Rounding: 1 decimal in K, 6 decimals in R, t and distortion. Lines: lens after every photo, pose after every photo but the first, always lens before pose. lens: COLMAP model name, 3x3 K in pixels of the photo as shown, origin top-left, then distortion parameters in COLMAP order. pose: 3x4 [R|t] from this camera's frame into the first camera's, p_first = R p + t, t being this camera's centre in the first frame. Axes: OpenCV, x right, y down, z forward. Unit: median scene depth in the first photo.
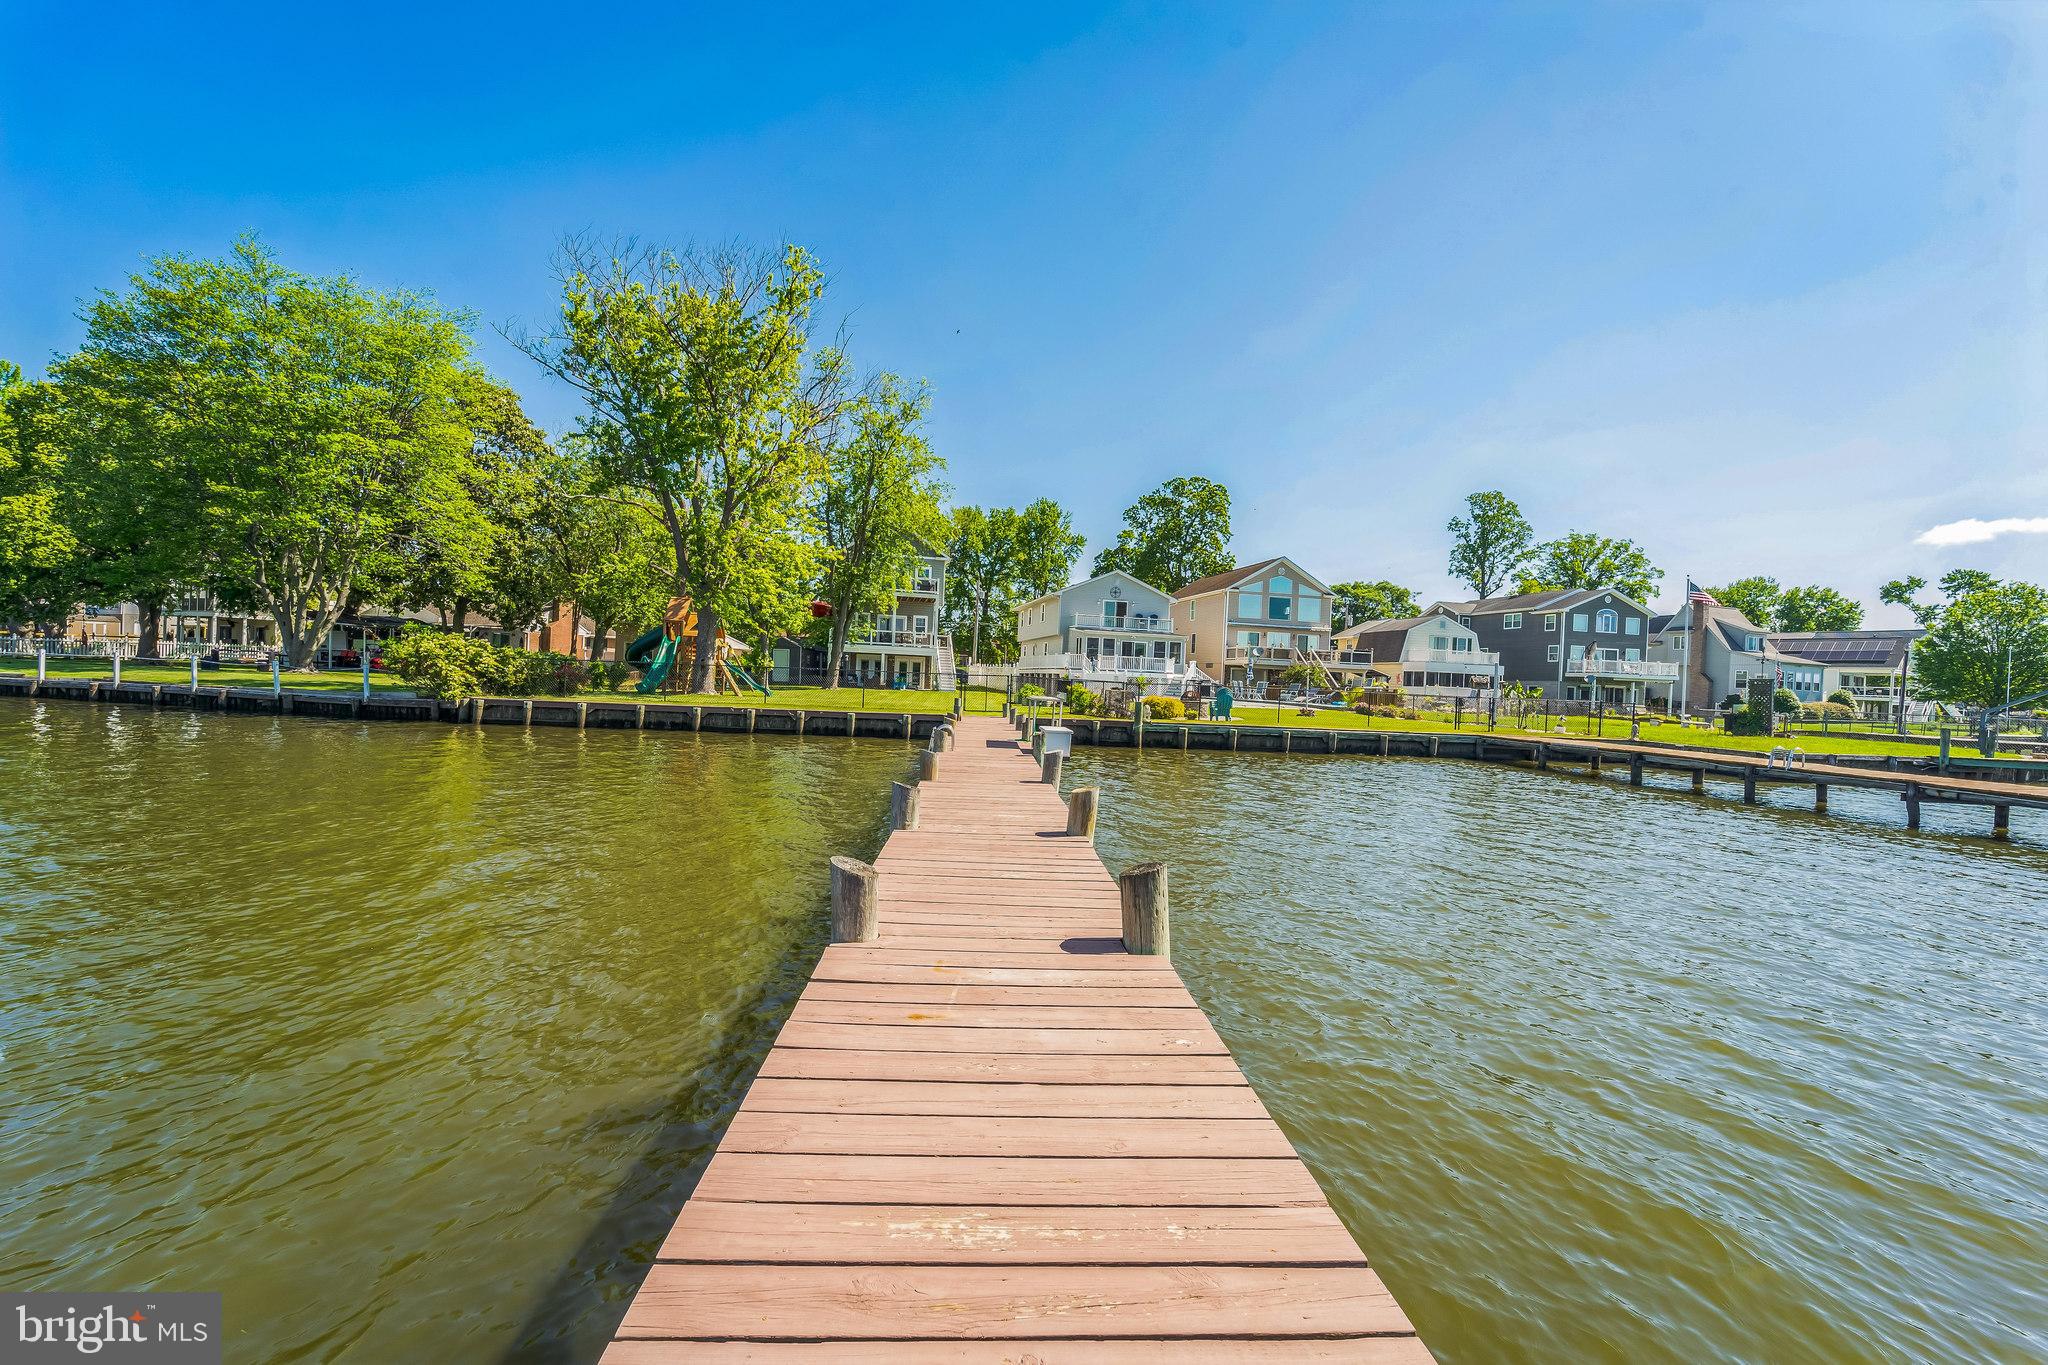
lens RADIAL K [[828.4, 0, 1022.7], [0, 828.4, 672.8], [0, 0, 1]] dist [0.001613, -0.000088]
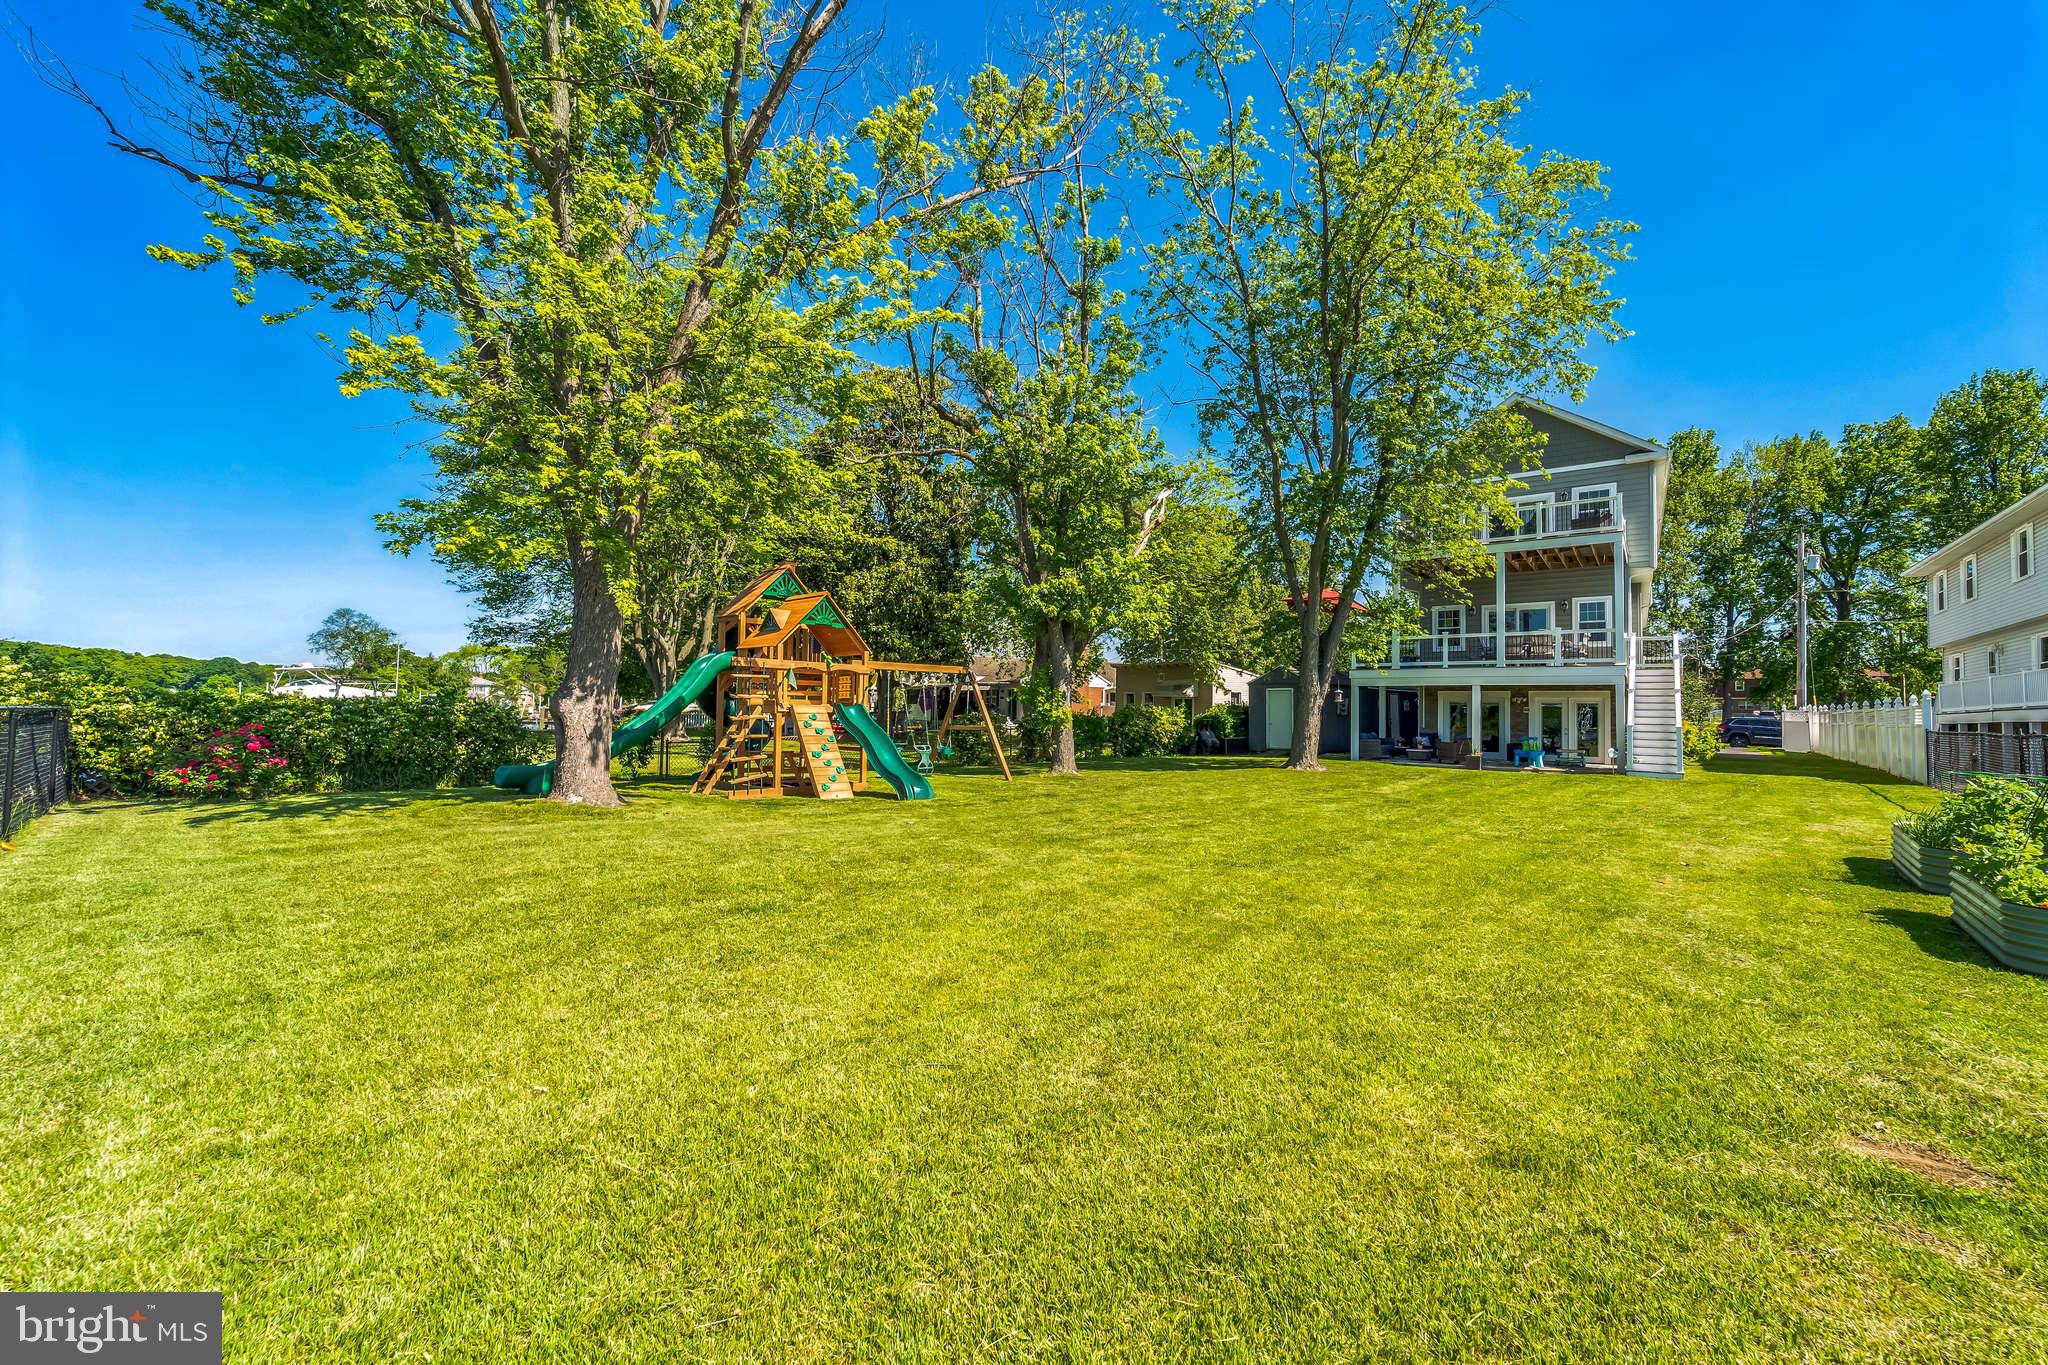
lens RADIAL K [[828.4, 0, 1022.7], [0, 828.4, 672.8], [0, 0, 1]] dist [0.001613, -0.000088]
pose [[0.664048, -0.055212, -0.745648, 0.001869], [0.004783, 0.997563, -0.069605, -0.000338], [0.747674, 0.042654, 0.662694, 0.372442]]
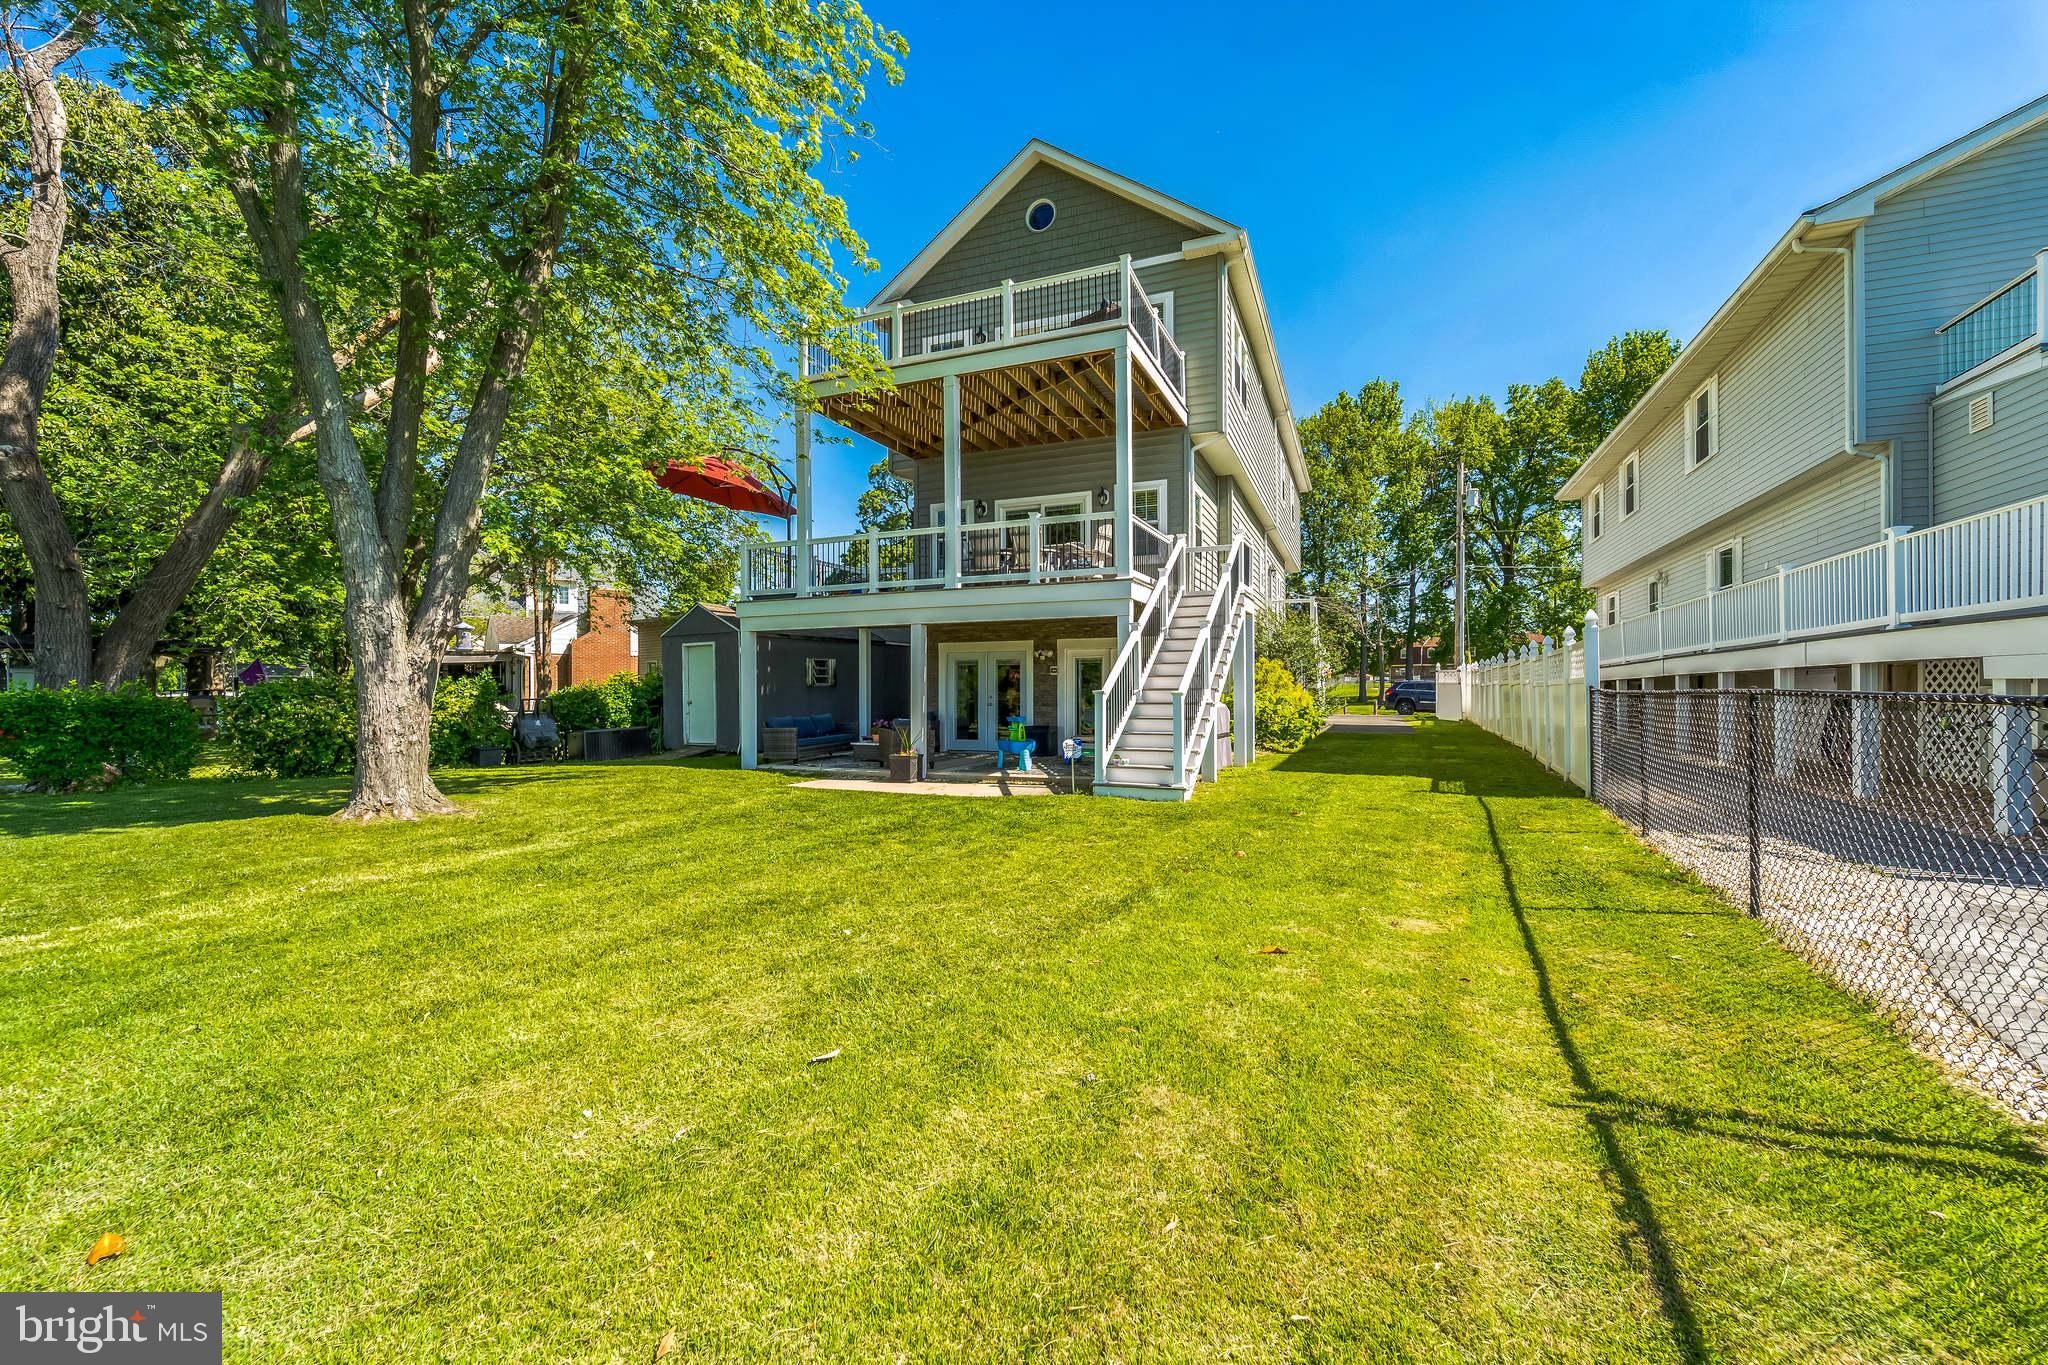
lens RADIAL K [[828.4, 0, 1022.7], [0, 828.4, 672.8], [0, 0, 1]] dist [0.001613, -0.000088]
pose [[0.823976, -0.045097, -0.564827, -0.004770], [0.029230, 0.998884, -0.037112, 0.000651], [0.565870, 0.014070, 0.824374, 0.583441]]
